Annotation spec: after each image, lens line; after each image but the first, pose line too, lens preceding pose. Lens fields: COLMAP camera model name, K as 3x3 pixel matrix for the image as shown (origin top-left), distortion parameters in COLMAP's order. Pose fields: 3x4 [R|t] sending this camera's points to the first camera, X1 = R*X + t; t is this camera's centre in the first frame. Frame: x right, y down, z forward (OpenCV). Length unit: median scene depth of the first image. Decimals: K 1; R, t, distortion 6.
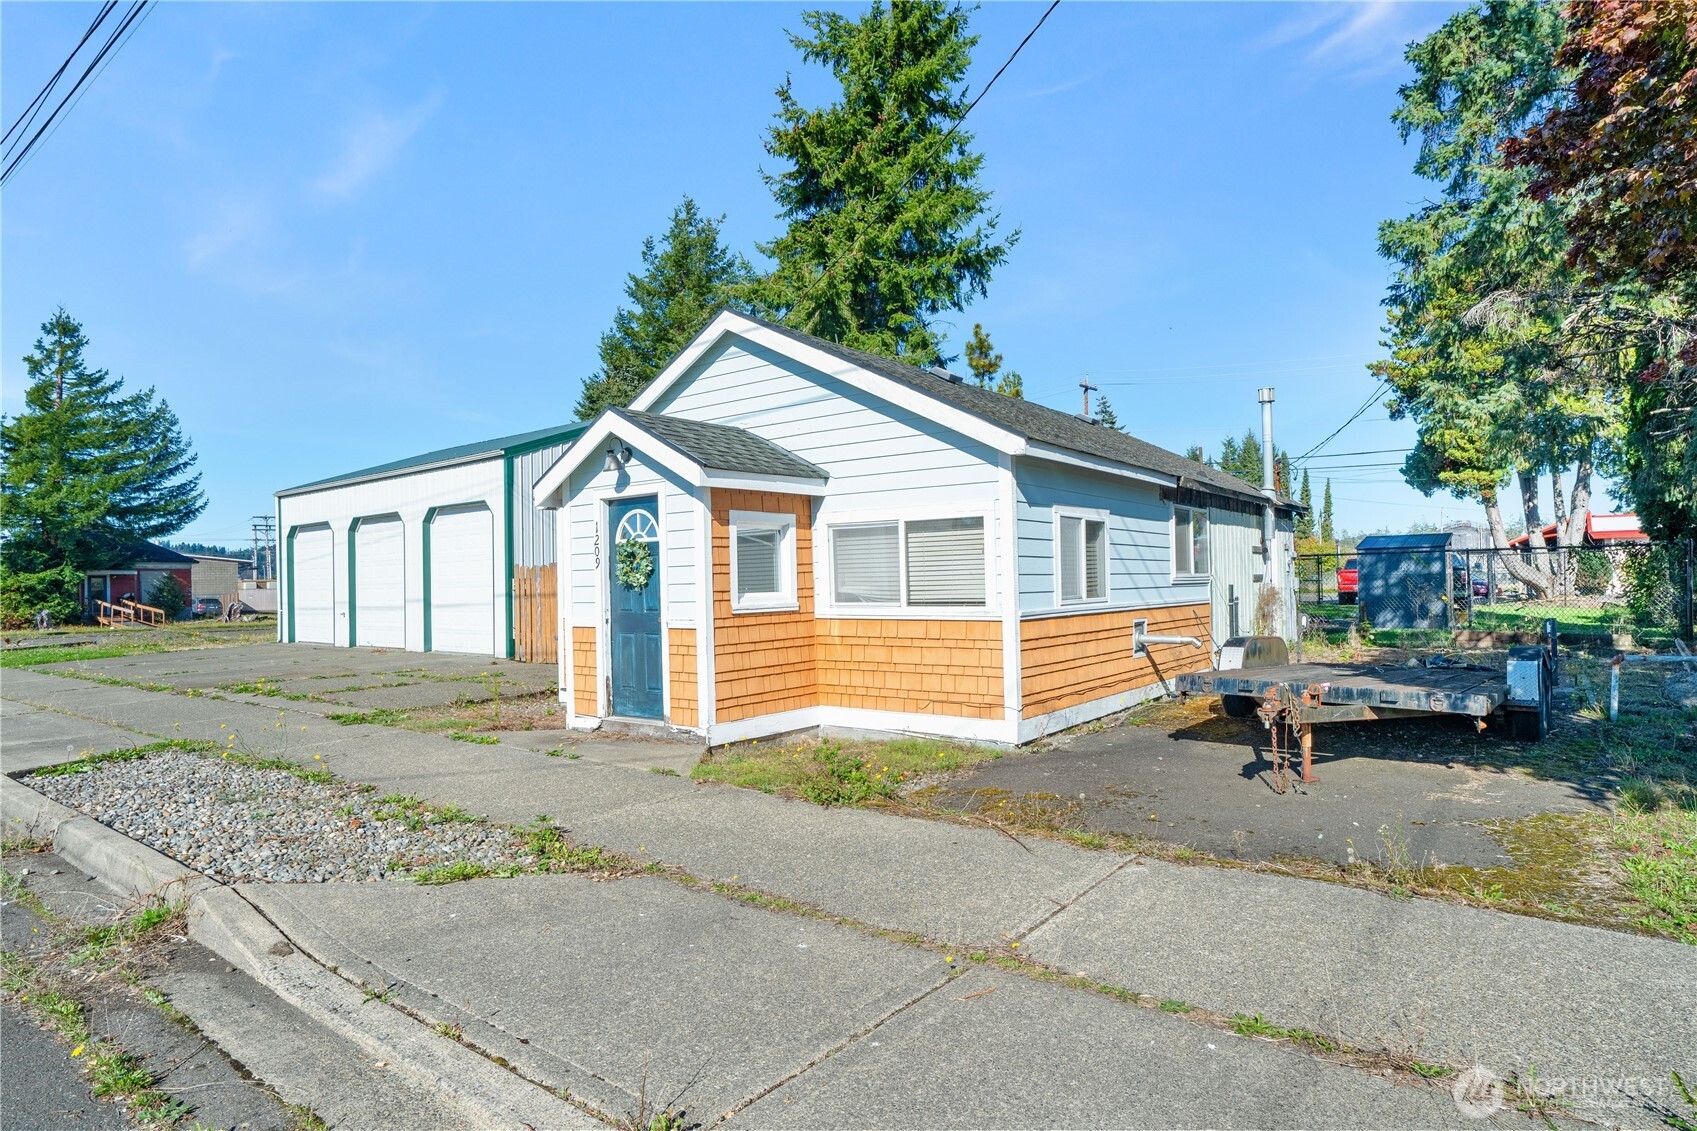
lens RADIAL K [[954.1, 0, 848.5], [0, 954.1, 565.5], [0, 0, 1]] dist [-0.025500, -0.000524]
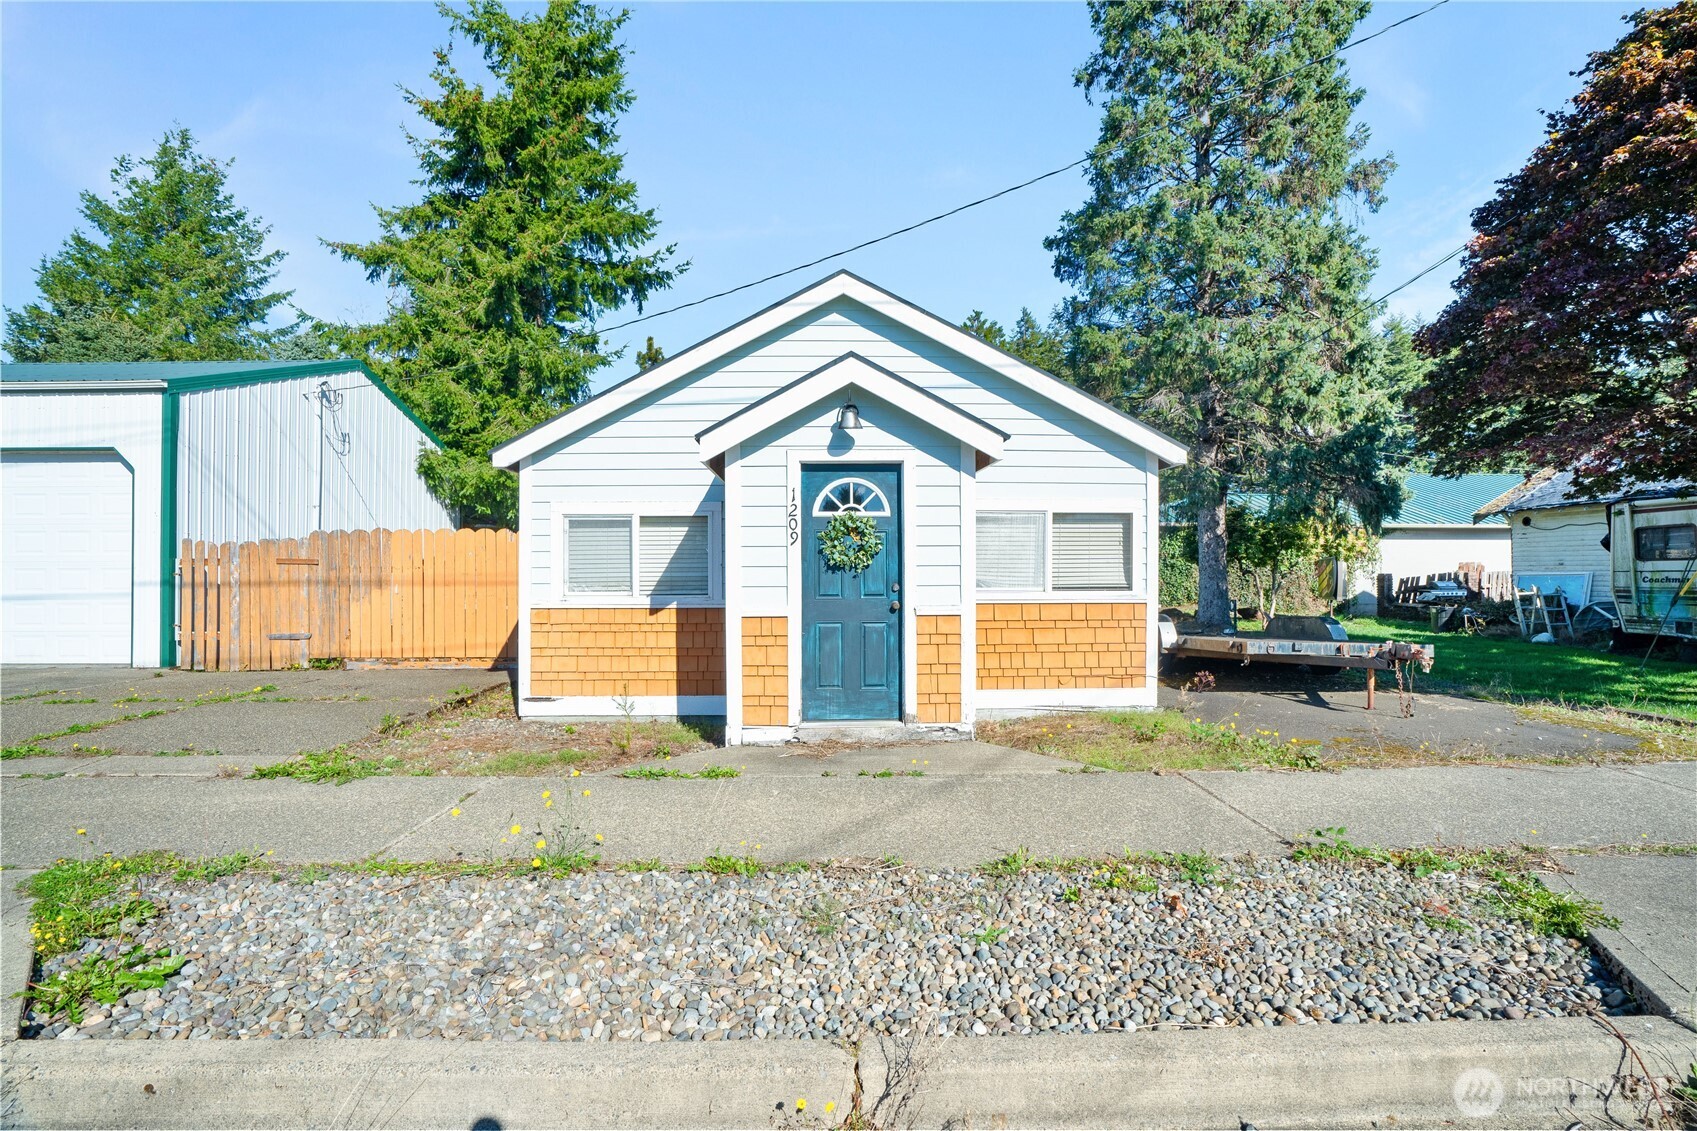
lens RADIAL K [[782.3, 0, 848.5], [0, 782.3, 565.5], [0, 0, 1]] dist [-0.056861, 0.021330]
pose [[0.774264, 0.021568, 0.632495, -0.317348], [-0.021410, 0.999740, -0.007883, 0.012147], [-0.632501, -0.007438, 0.774524, 0.216799]]
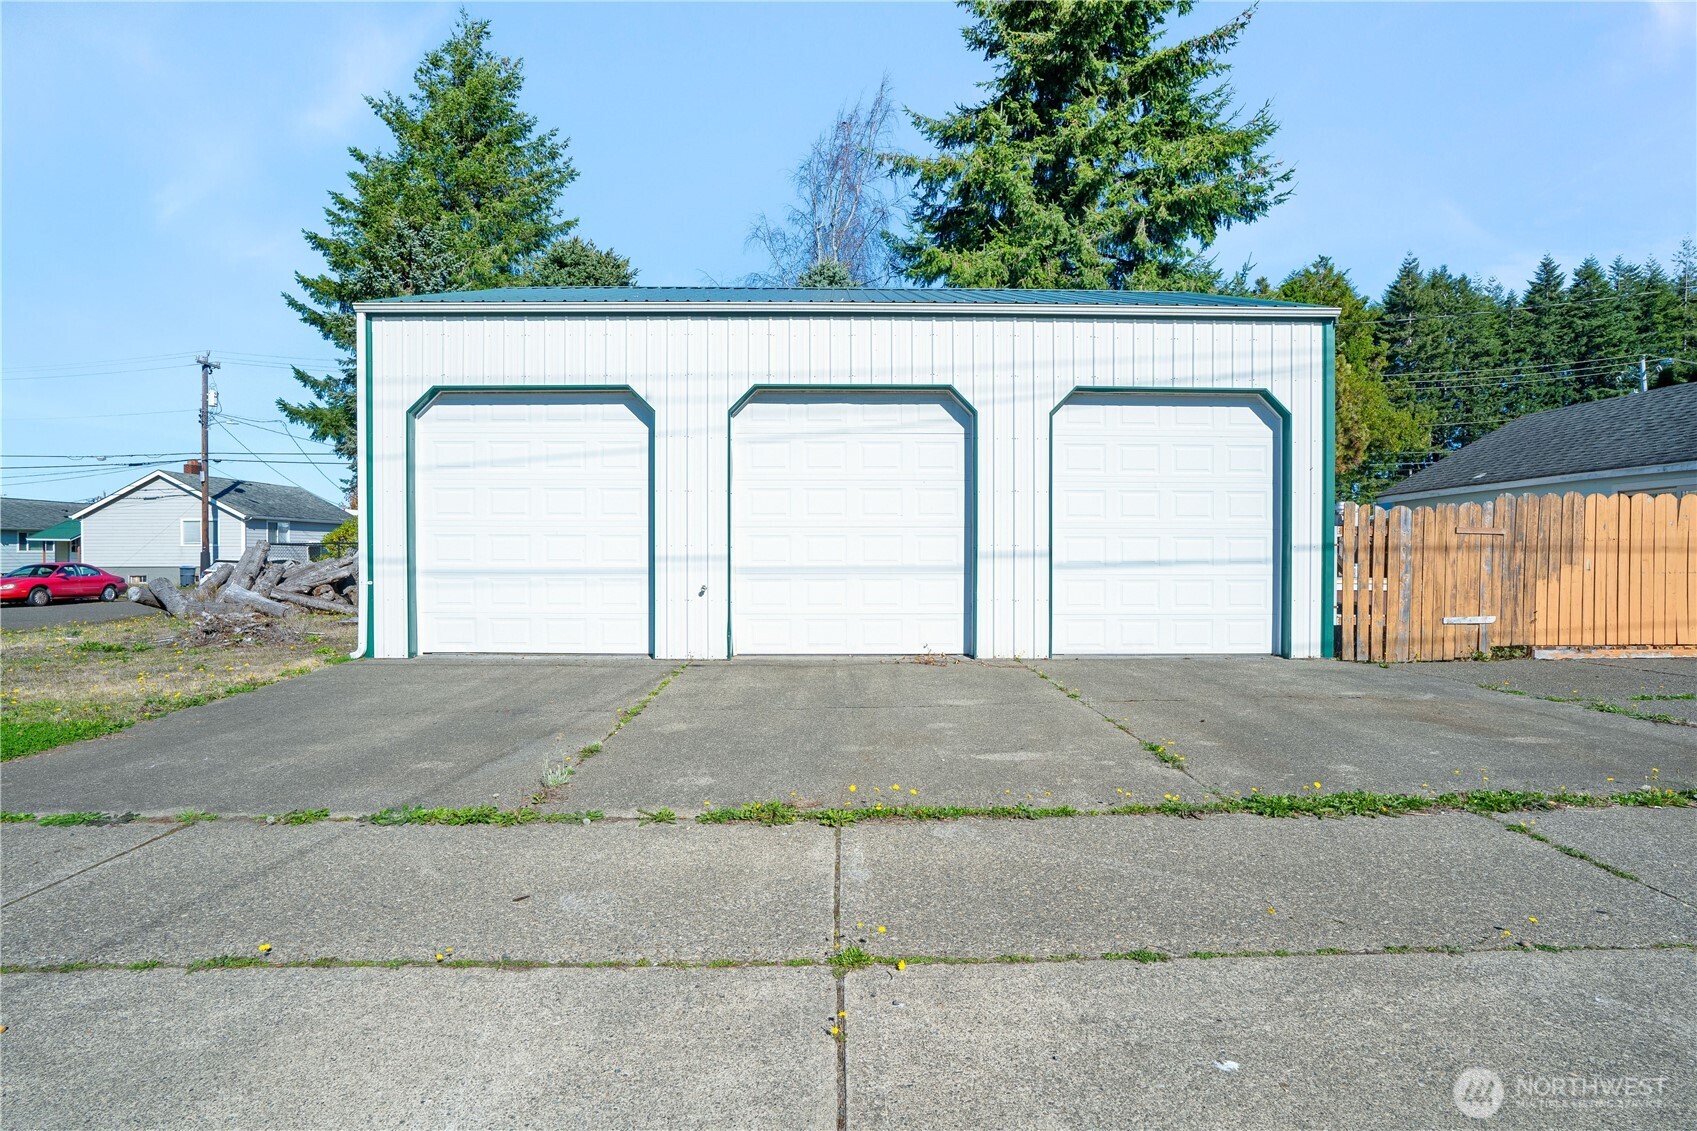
lens RADIAL K [[842.6, 0, 848.5], [0, 842.6, 565.5], [0, 0, 1]] dist [-0.001200, 0.000480]
pose [[0.761079, 0.003710, 0.648648, -0.917842], [-0.024065, 0.999457, 0.022520, 0.032636], [-0.648212, -0.032749, 0.760755, 0.774605]]
